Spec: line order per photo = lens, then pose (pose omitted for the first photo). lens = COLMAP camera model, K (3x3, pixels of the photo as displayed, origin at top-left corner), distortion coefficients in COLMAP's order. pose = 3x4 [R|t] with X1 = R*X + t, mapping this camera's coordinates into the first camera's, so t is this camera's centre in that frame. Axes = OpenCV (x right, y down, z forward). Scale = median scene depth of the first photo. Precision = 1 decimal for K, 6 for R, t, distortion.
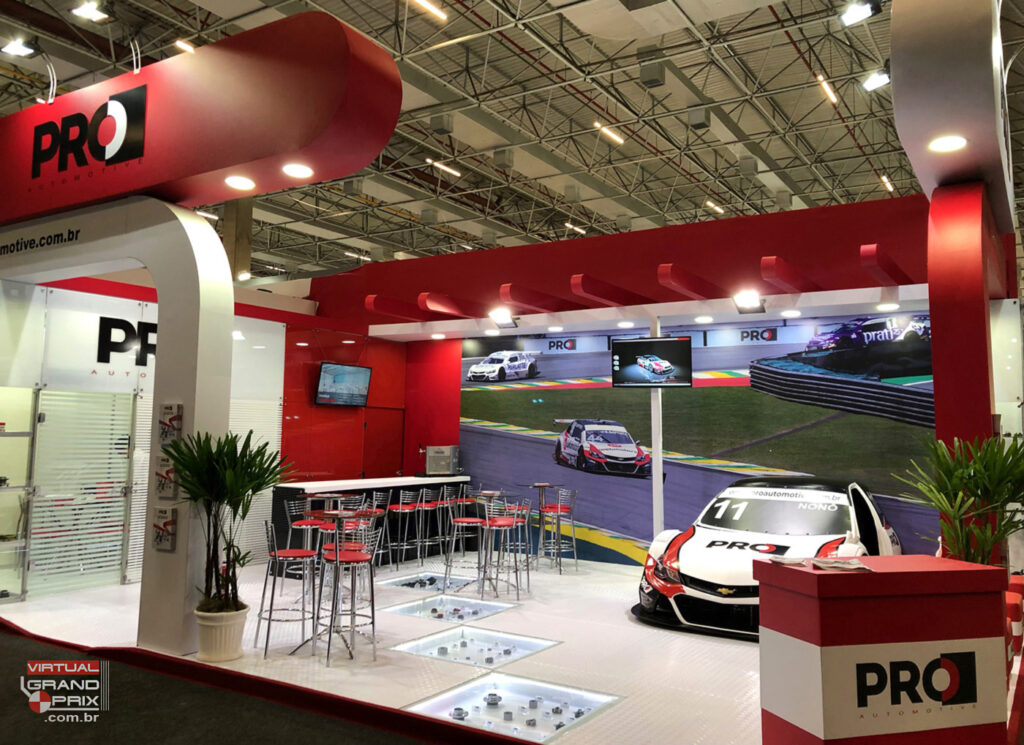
lens RADIAL K [[838.7, 0, 512.0], [0, 838.7, 372.5], [0, 0, 1]] dist [-0.005835, -0.001845]
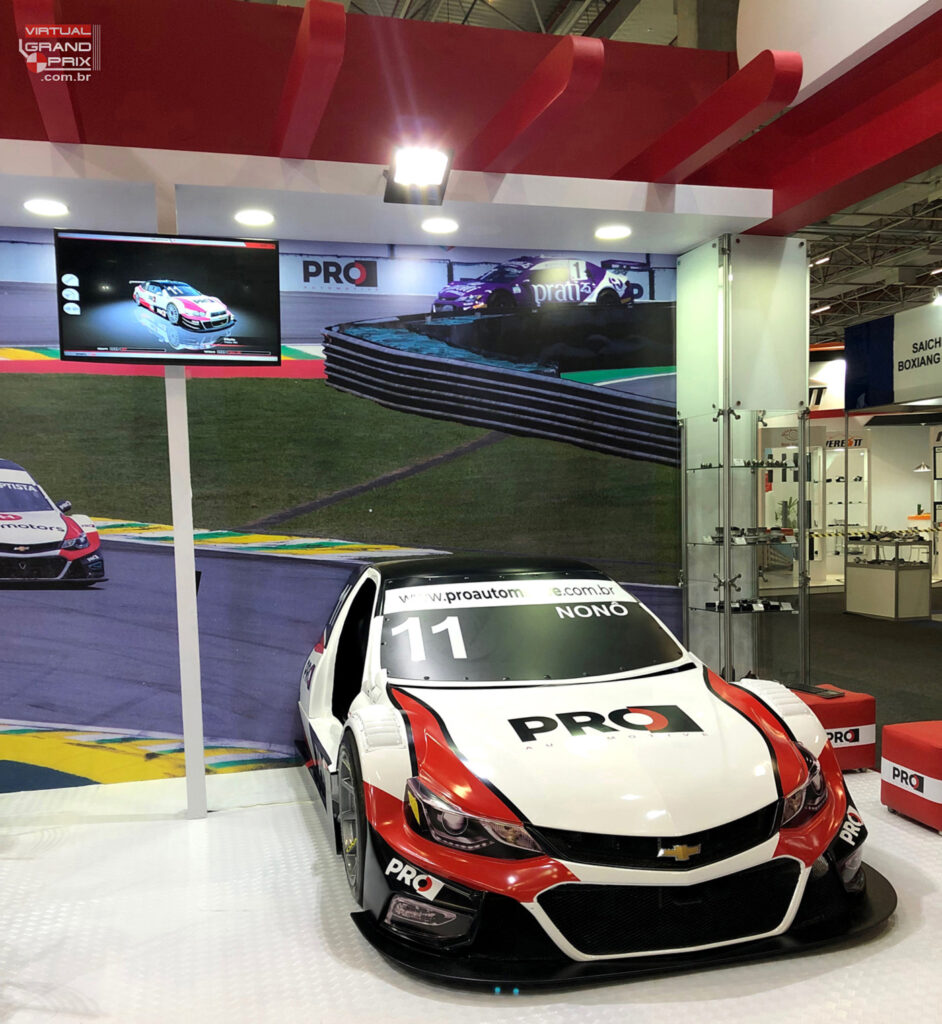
lens RADIAL K [[1021.8, 0, 471.7], [0, 1021.8, 587.5], [0, 0, 1]] dist [0.015650, -0.019272]
pose [[0.669652, -0.093744, 0.736735, -0.110000], [-0.018286, 0.989620, 0.142543, 0.051157], [-0.742450, -0.108926, 0.660987, 0.550984]]
